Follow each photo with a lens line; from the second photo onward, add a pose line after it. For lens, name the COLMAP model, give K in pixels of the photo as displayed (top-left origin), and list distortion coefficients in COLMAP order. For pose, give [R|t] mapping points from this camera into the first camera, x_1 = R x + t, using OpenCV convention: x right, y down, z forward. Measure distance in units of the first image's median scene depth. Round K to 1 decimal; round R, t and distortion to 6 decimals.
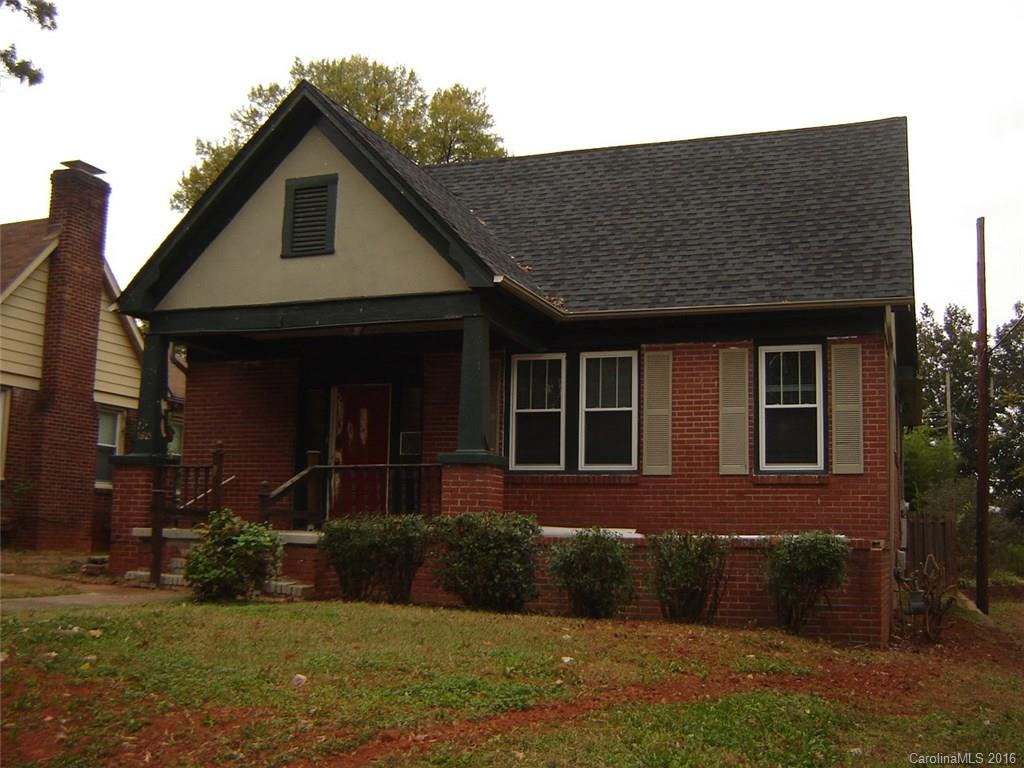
lens RADIAL K [[1171.4, 0, 514.5], [0, 1171.4, 381.2], [0, 0, 1]] dist [-0.121569, 0.000000]
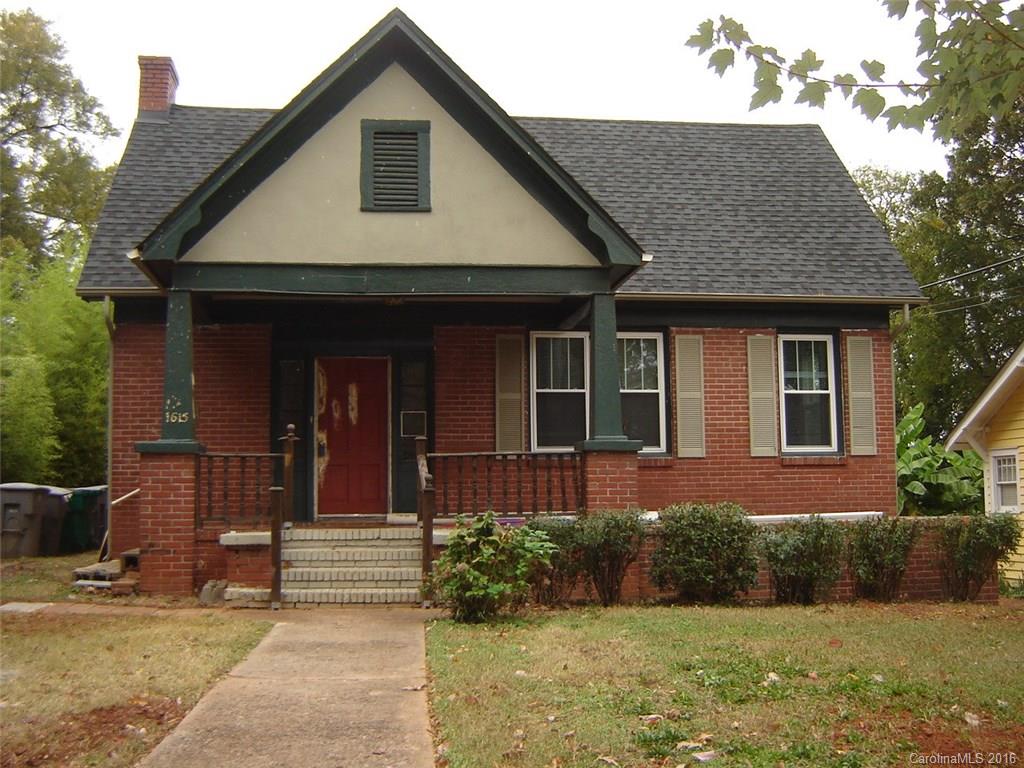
lens RADIAL K [[1171.4, 0, 512.9], [0, 1171.4, 386.3], [0, 0, 1]] dist [-0.121569, 0.000000]
pose [[0.882535, 0.015674, 0.469985, -0.496894], [-0.033831, 0.998971, 0.030212, -0.006683], [-0.469028, -0.042564, 0.882157, 0.183853]]
